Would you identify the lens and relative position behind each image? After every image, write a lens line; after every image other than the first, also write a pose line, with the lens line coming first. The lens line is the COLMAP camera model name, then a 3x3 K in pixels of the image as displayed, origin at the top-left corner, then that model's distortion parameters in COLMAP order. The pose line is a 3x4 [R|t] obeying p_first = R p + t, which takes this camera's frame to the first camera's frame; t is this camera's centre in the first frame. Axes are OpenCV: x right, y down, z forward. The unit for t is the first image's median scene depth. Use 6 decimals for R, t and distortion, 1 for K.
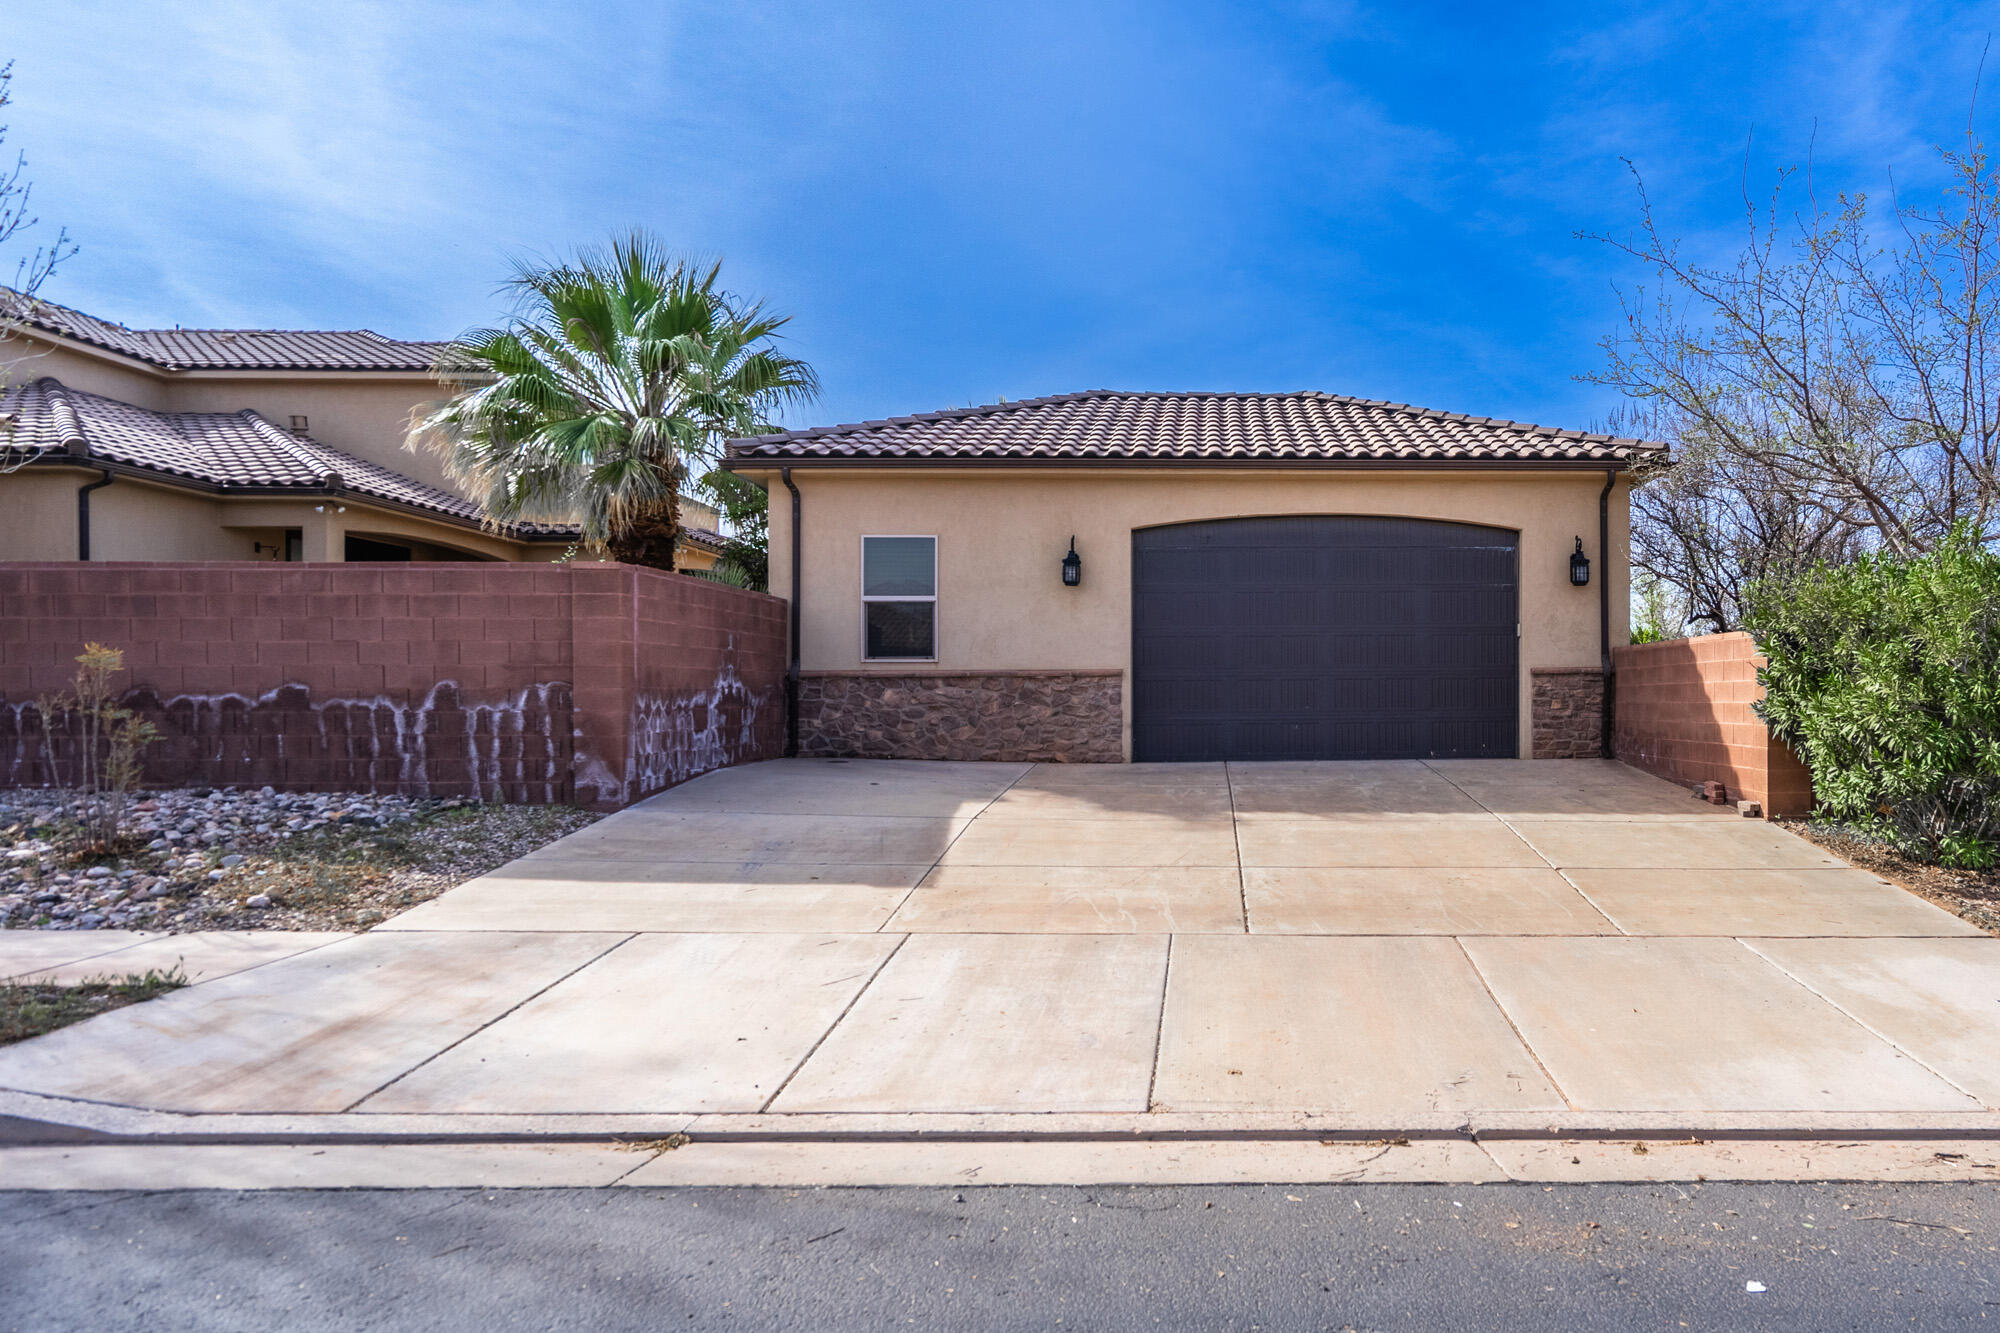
lens RADIAL K [[987.1, 0, 1000.1], [0, 987.1, 694.6], [0, 0, 1]] dist [0.000835, 0.000014]
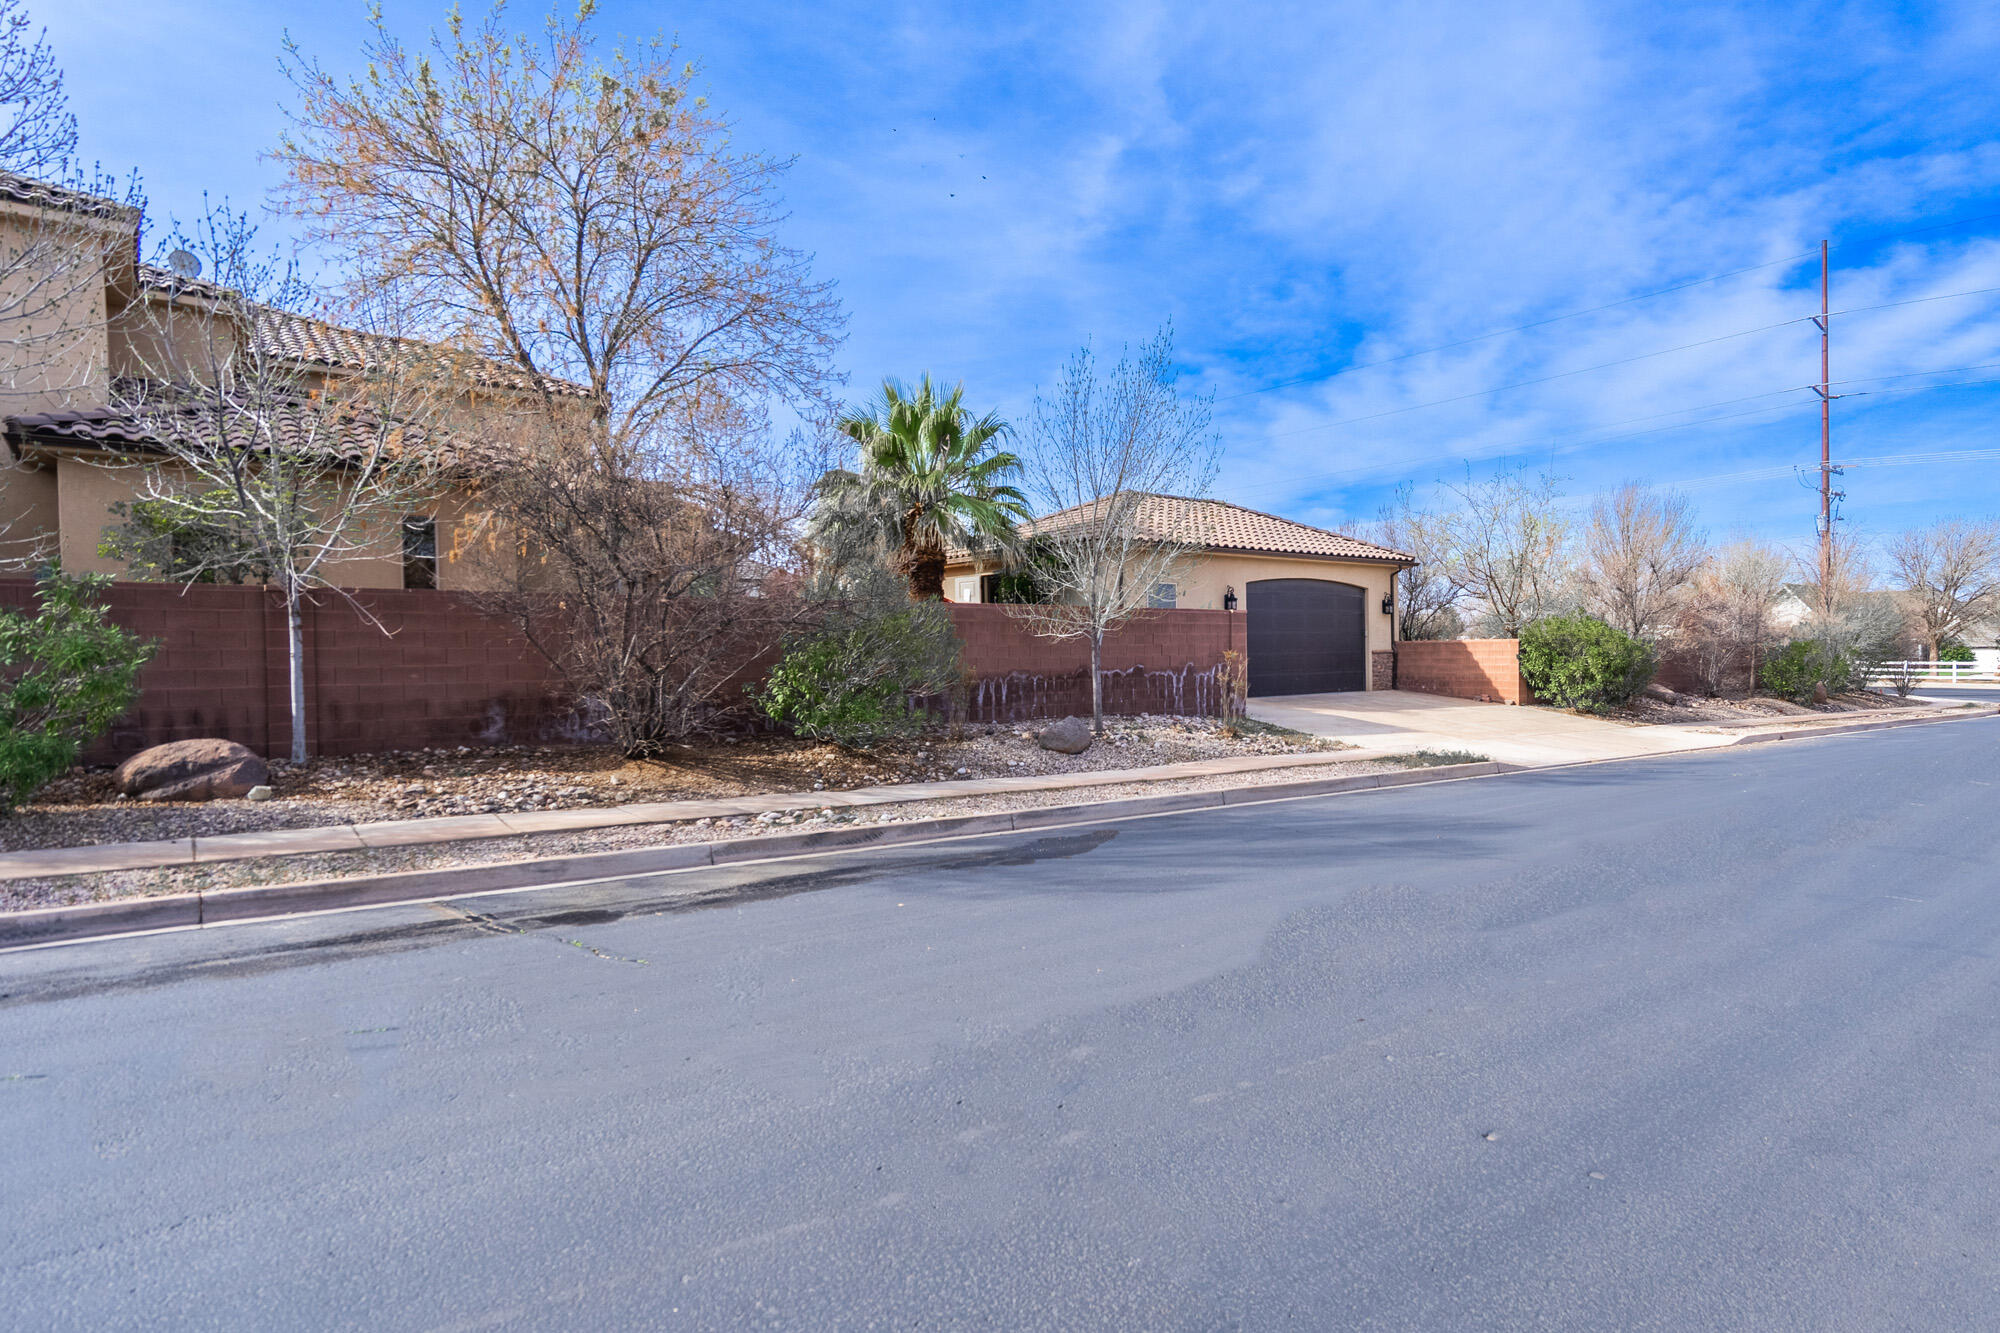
lens RADIAL K [[945.1, 0, 1000.0], [0, 945.1, 666.5], [0, 0, 1]] dist [0.073067, -0.000311]
pose [[0.837264, -0.014460, 0.546607, -1.936536], [0.012357, 0.999895, 0.007524, -0.024617], [-0.546659, 0.000455, 0.837355, -0.502508]]
